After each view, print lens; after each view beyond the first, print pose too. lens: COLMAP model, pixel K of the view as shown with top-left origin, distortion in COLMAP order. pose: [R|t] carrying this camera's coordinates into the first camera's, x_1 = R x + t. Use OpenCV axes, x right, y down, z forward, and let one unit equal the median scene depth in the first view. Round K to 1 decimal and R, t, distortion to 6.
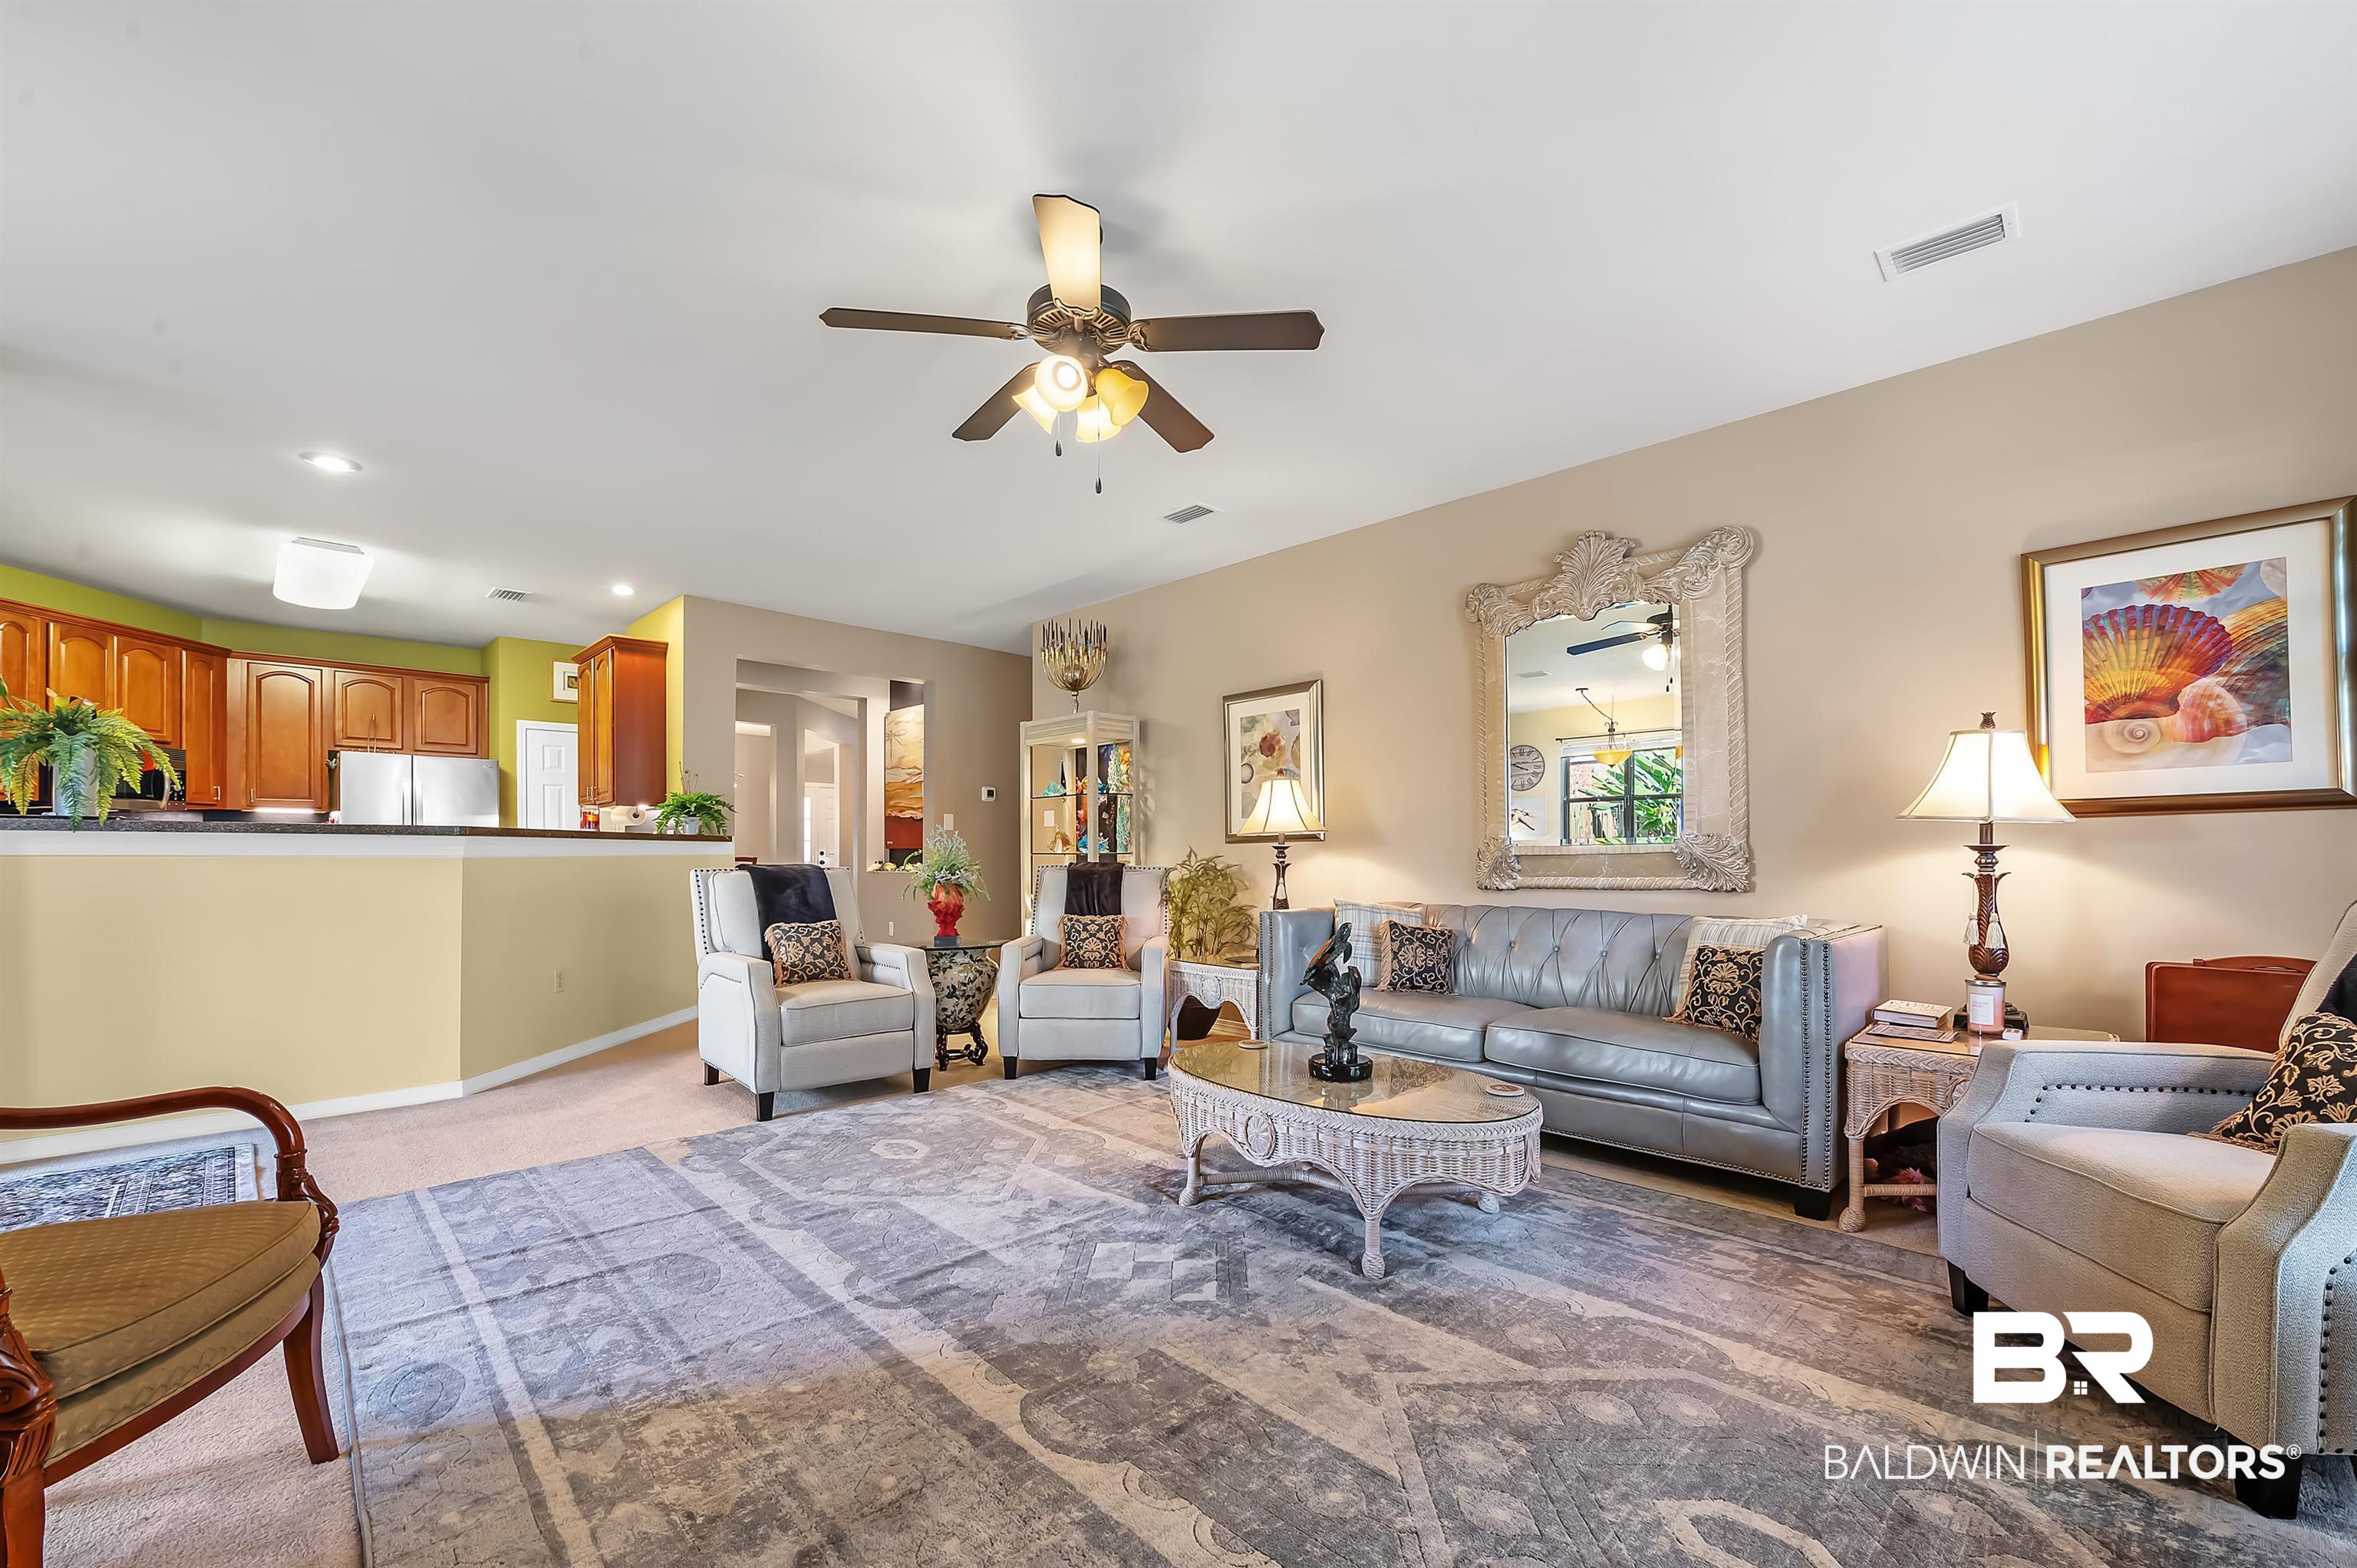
lens RADIAL K [[942.8, 0, 1186.6], [0, 942.8, 848.0], [0, 0, 1]] dist [-0.002105, -0.002977]
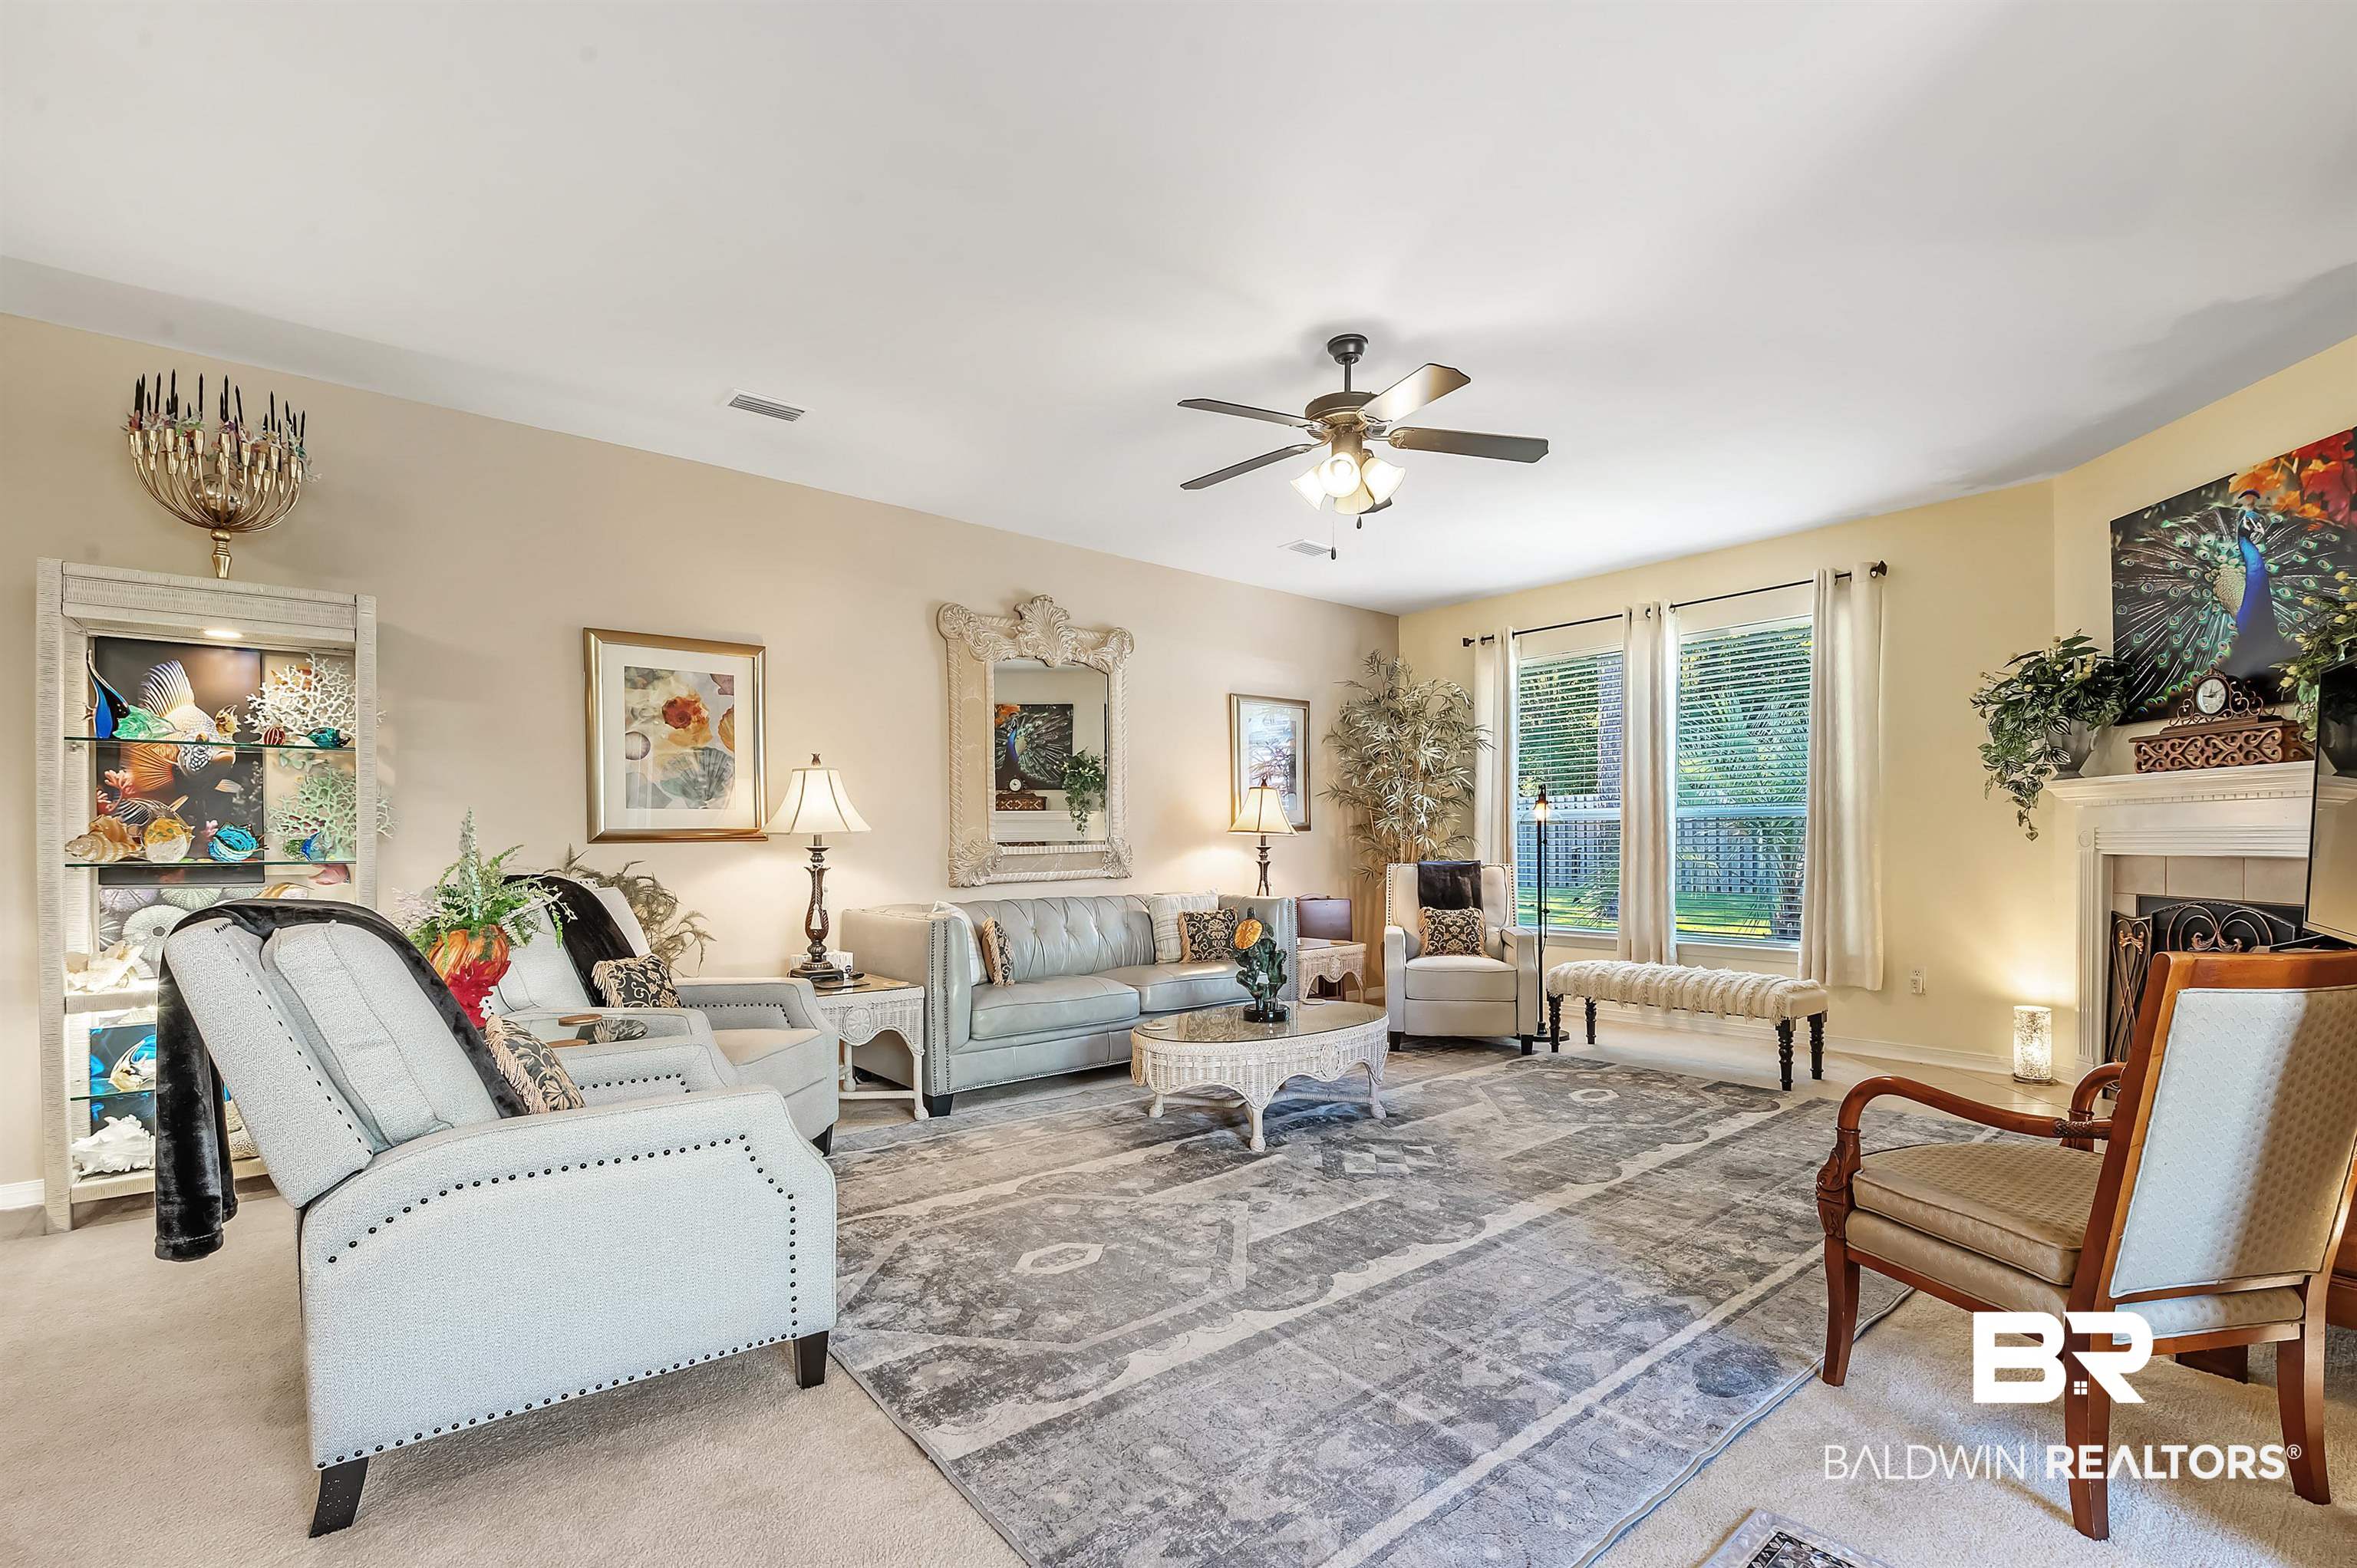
lens RADIAL K [[1038.6, 0, 1190.9], [0, 1038.6, 843.5], [0, 0, 1]] dist [-0.005799, -0.000180]
pose [[0.081552, -0.000164, 0.996669, -0.957497], [-0.000090, 1.000000, 0.000172, -0.007029], [-0.996669, -0.000104, 0.081552, 0.714449]]
